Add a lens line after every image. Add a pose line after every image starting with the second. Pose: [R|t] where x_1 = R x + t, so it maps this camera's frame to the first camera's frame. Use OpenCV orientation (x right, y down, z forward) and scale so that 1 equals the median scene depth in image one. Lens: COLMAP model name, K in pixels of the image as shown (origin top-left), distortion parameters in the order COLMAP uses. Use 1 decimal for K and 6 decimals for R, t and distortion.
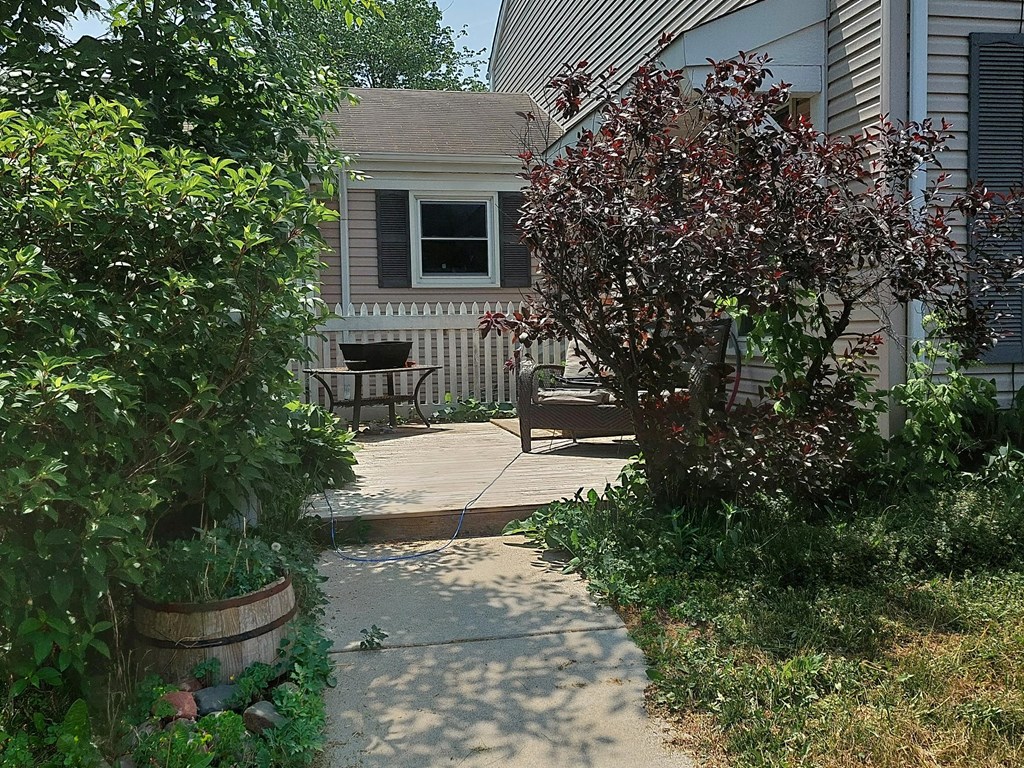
lens RADIAL K [[985.4, 0, 515.3], [0, 985.4, 387.9], [0, 0, 1]] dist [0.079870, -0.126928]
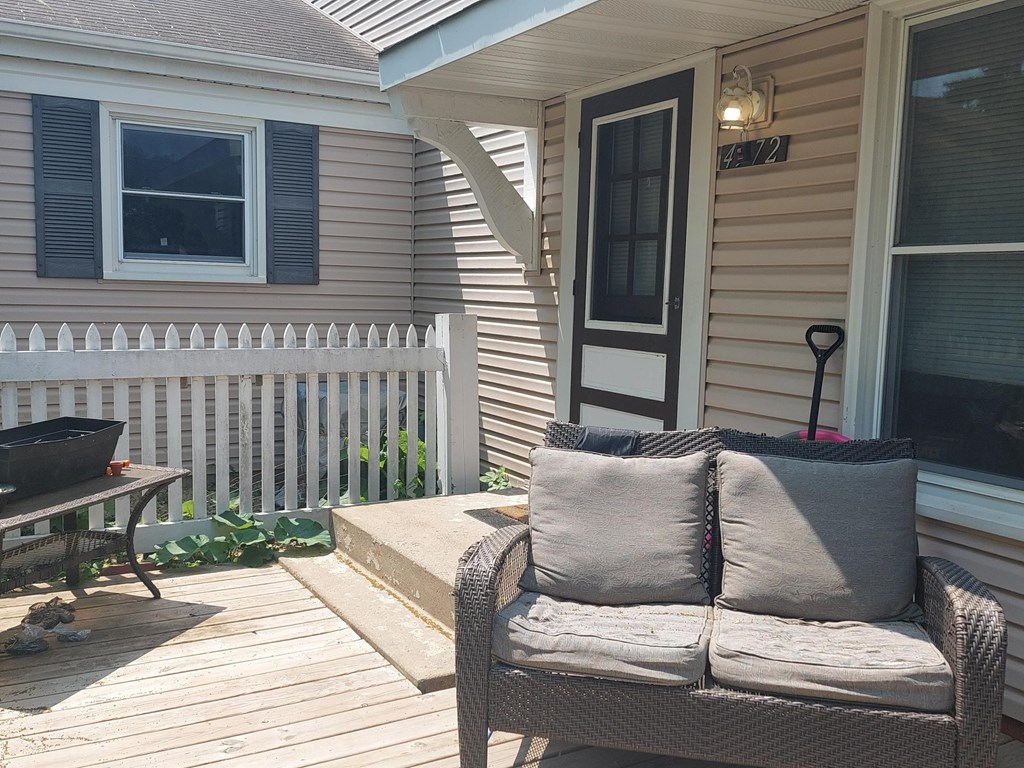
lens RADIAL K [[937.8, 0, 512.0], [0, 937.8, 384.0], [0, 0, 1]] dist [-0.003207, -0.002636]
pose [[0.943773, 0.005150, 0.330554, -0.061748], [-0.021802, 0.998672, 0.046688, -0.071953], [-0.329874, -0.051270, 0.942632, 0.422995]]
